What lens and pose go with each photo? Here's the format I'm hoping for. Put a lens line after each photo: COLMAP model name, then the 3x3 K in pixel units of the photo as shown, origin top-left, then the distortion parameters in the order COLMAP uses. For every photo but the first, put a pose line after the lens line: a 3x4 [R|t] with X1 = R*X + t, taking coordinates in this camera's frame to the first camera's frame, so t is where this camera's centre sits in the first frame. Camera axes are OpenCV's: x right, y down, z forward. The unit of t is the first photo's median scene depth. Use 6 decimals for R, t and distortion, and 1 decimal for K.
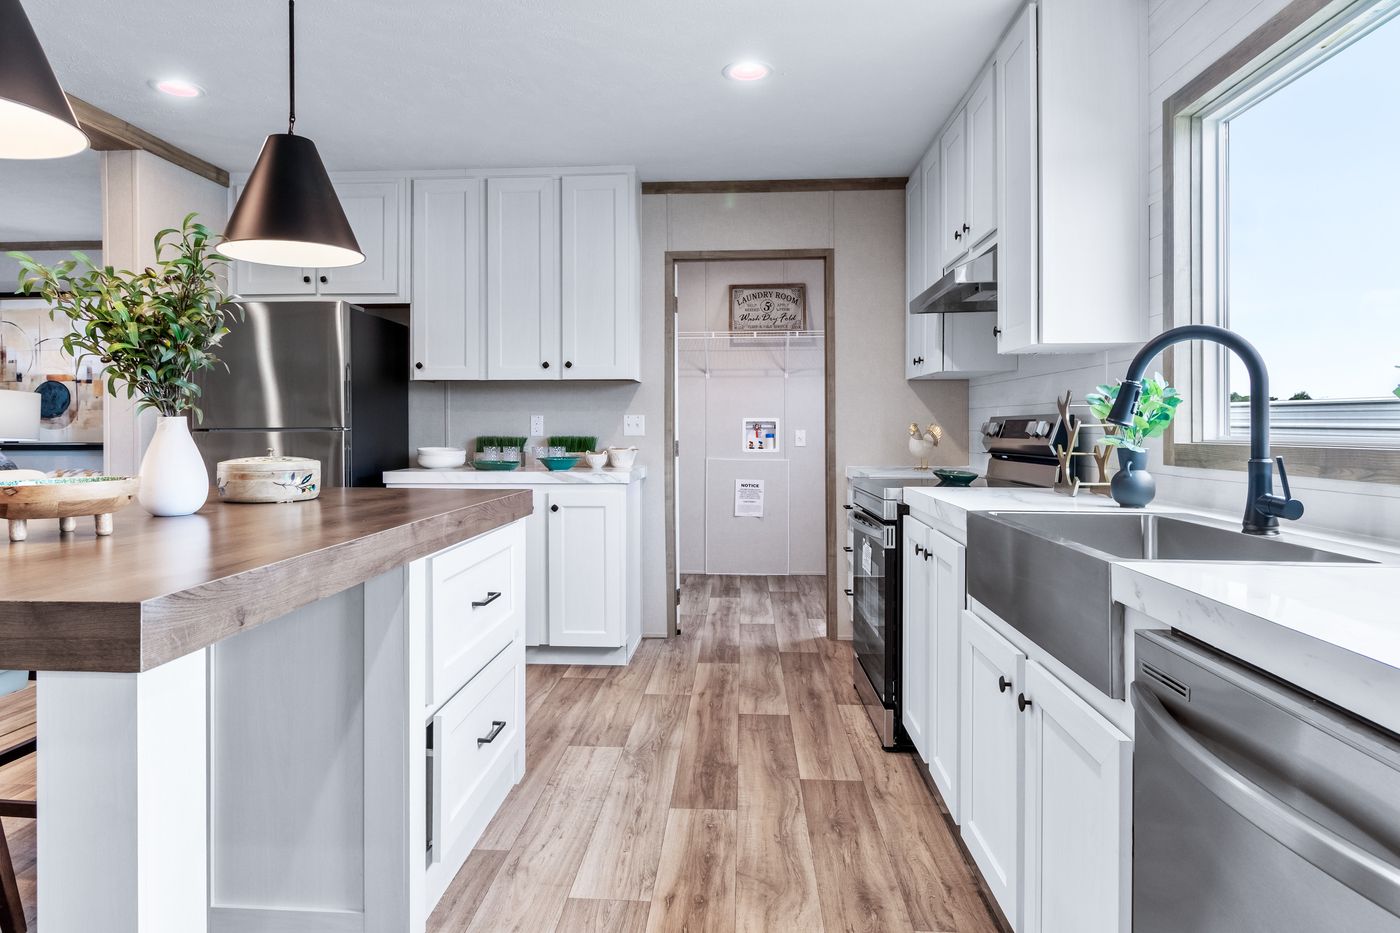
lens RADIAL K [[814.8, 0, 680.6], [0, 814.8, 430.9], [0, 0, 1]] dist [0.000367, 0.000234]
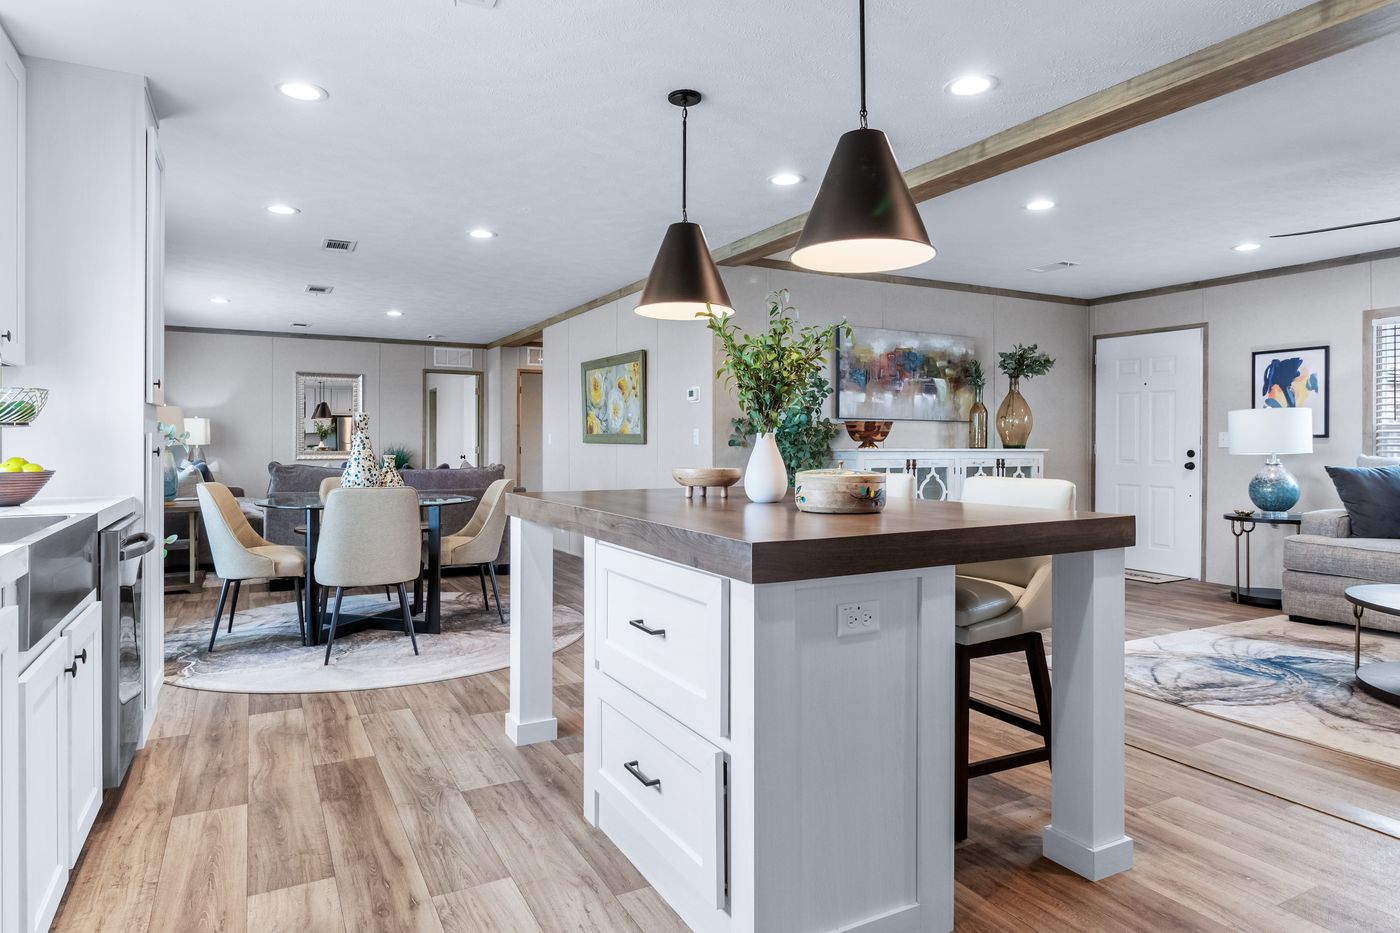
lens RADIAL K [[825.7, 0, 682.2], [0, 825.7, 449.7], [0, 0, 1]] dist [0.005556, 0.000870]
pose [[-0.848197, 0.002394, -0.529675, 0.222384], [-0.002439, 0.999962, 0.008425, -0.000011], [0.529675, 0.008438, -0.848159, 2.043432]]
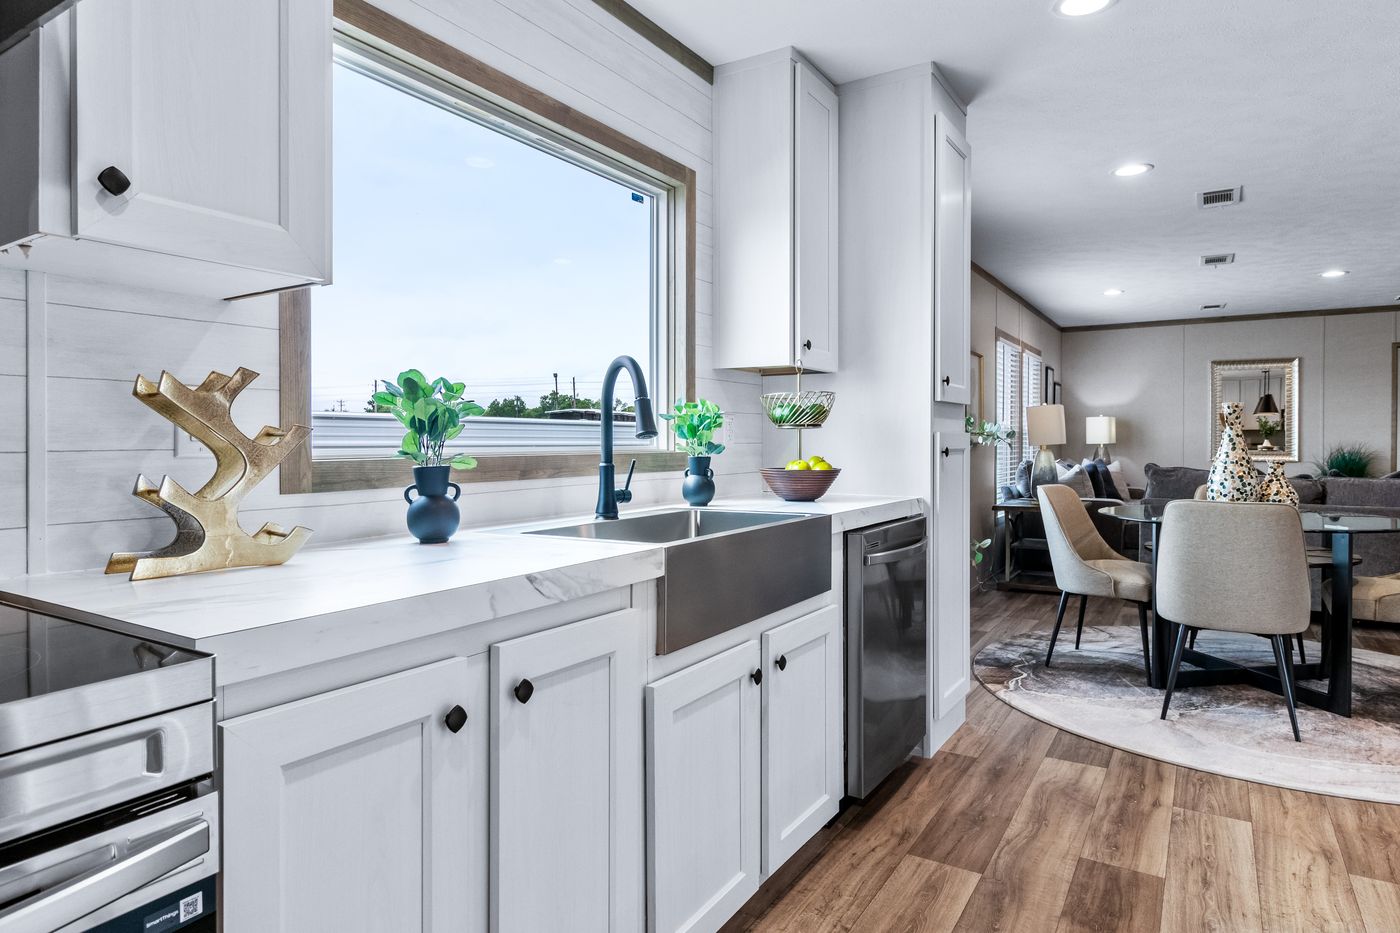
lens RADIAL K [[815.5, 0, 697.9], [0, 815.5, 445.5], [0, 0, 1]] dist [0.003077, -0.003680]
pose [[-0.884104, -0.003944, 0.467274, 0.019721], [-0.000574, 0.999973, 0.007354, -0.001645], [-0.467290, 0.006234, -0.884082, 1.793282]]
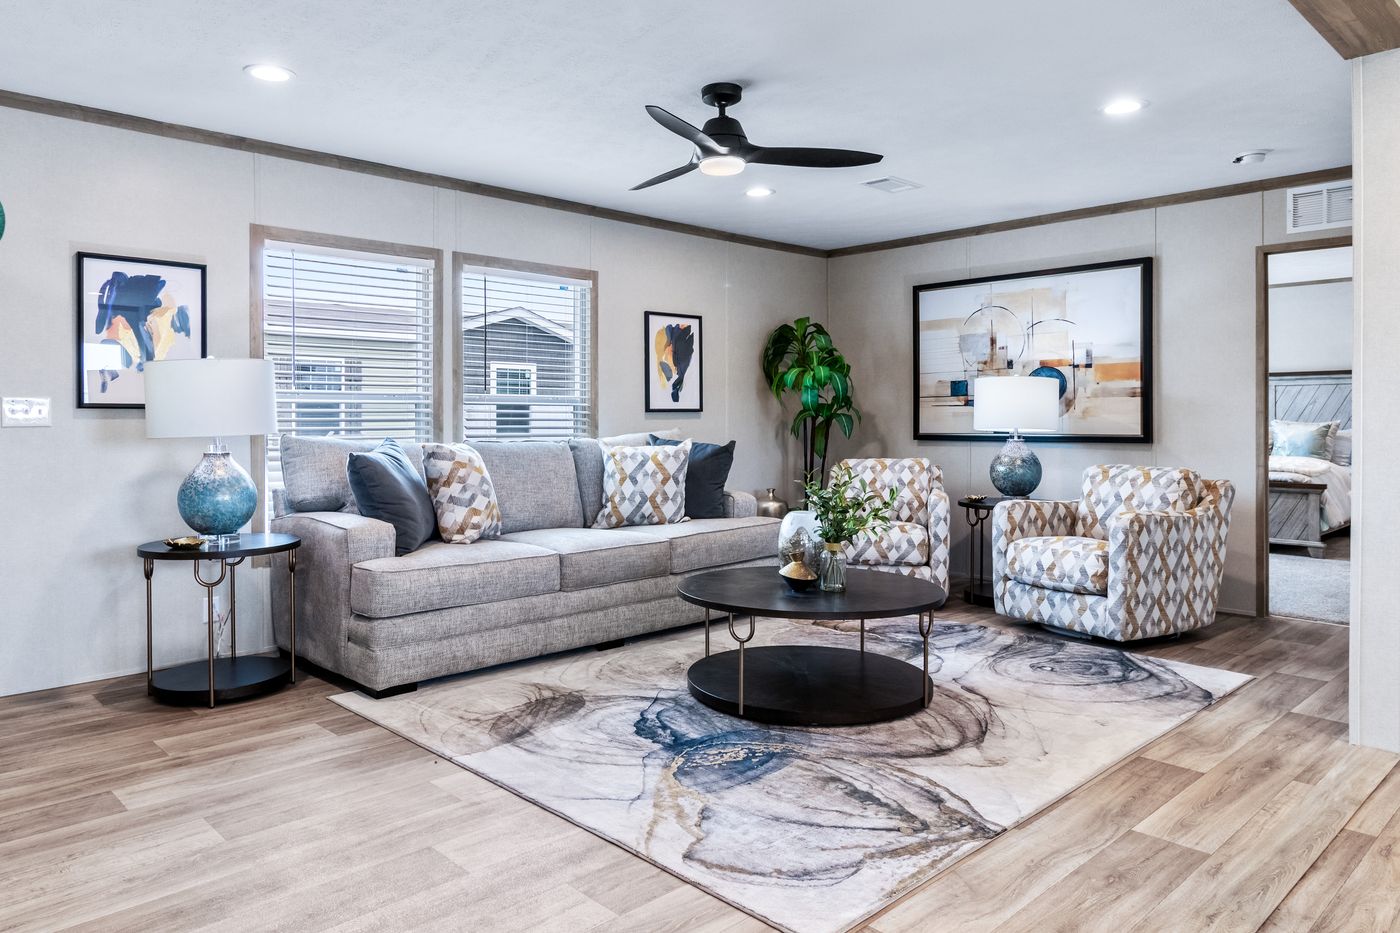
lens RADIAL K [[924.7, 0, 686.1], [0, 924.7, 430.1], [0, 0, 1]] dist [-0.008774, 0.003496]
pose [[0.733857, 0.007599, -0.679261, -1.084537], [-0.001837, 0.999956, 0.009202, 0.002606], [0.679301, -0.005505, 0.733839, -0.088943]]
